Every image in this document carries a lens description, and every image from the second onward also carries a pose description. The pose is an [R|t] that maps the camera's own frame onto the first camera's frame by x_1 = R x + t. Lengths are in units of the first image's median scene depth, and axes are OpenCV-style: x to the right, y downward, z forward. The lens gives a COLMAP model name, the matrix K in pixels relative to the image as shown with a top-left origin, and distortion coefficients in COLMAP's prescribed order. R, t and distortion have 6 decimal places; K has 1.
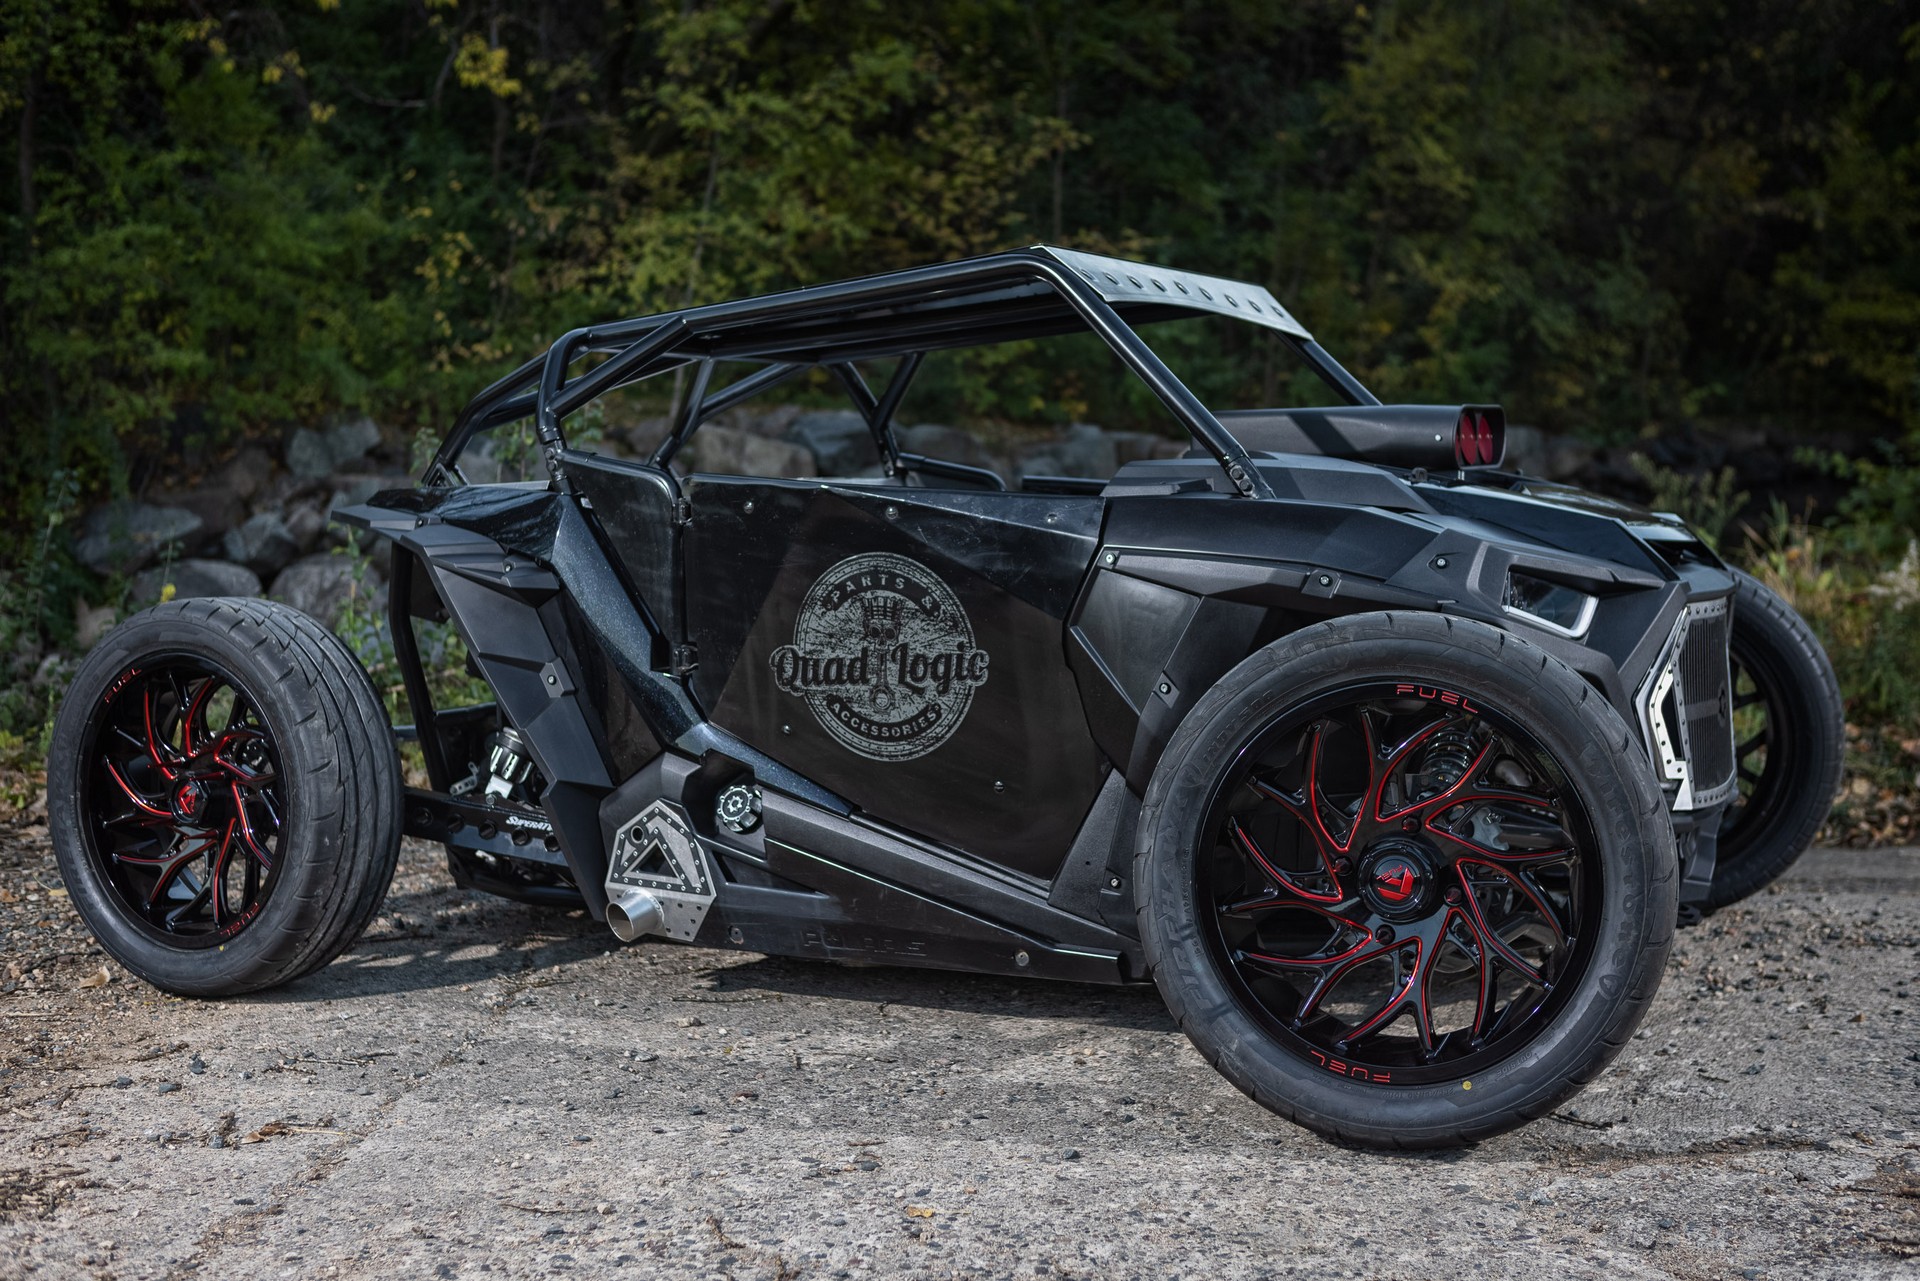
lens RADIAL K [[2242.4, 0, 959.2], [0, 2242.4, 587.1], [0, 0, 1]] dist [-0.025918, -0.021966]
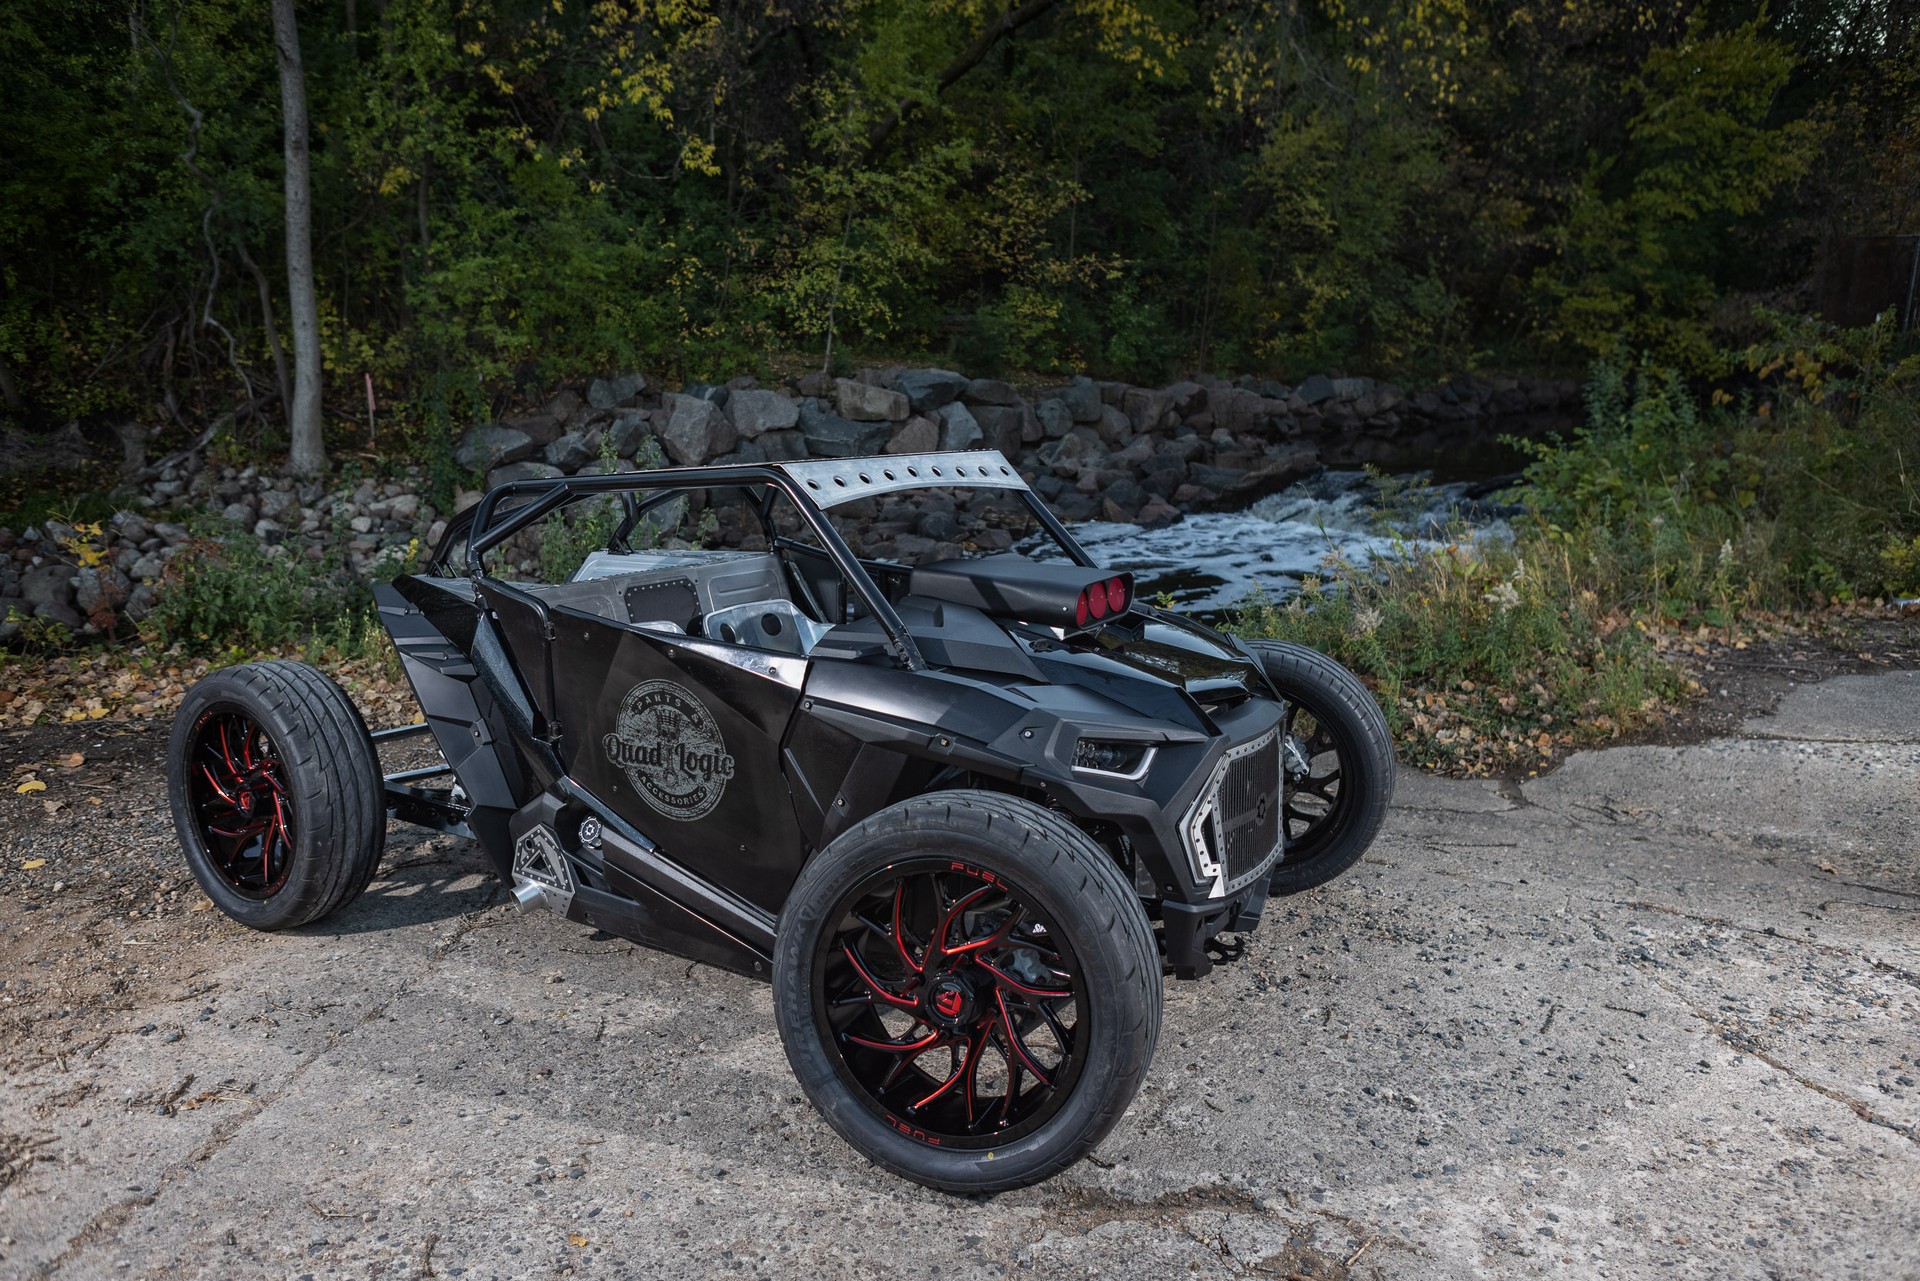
lens RADIAL K [[1315.2, 0, 967.0], [0, 1315.2, 591.6], [0, 0, 1]] dist [-0.012152, 0.004765]
pose [[0.998005, 0.026937, -0.057108, 0.061970], [-0.020195, 0.993100, 0.115515, -0.052639], [0.059826, -0.114132, 0.991663, 0.060508]]
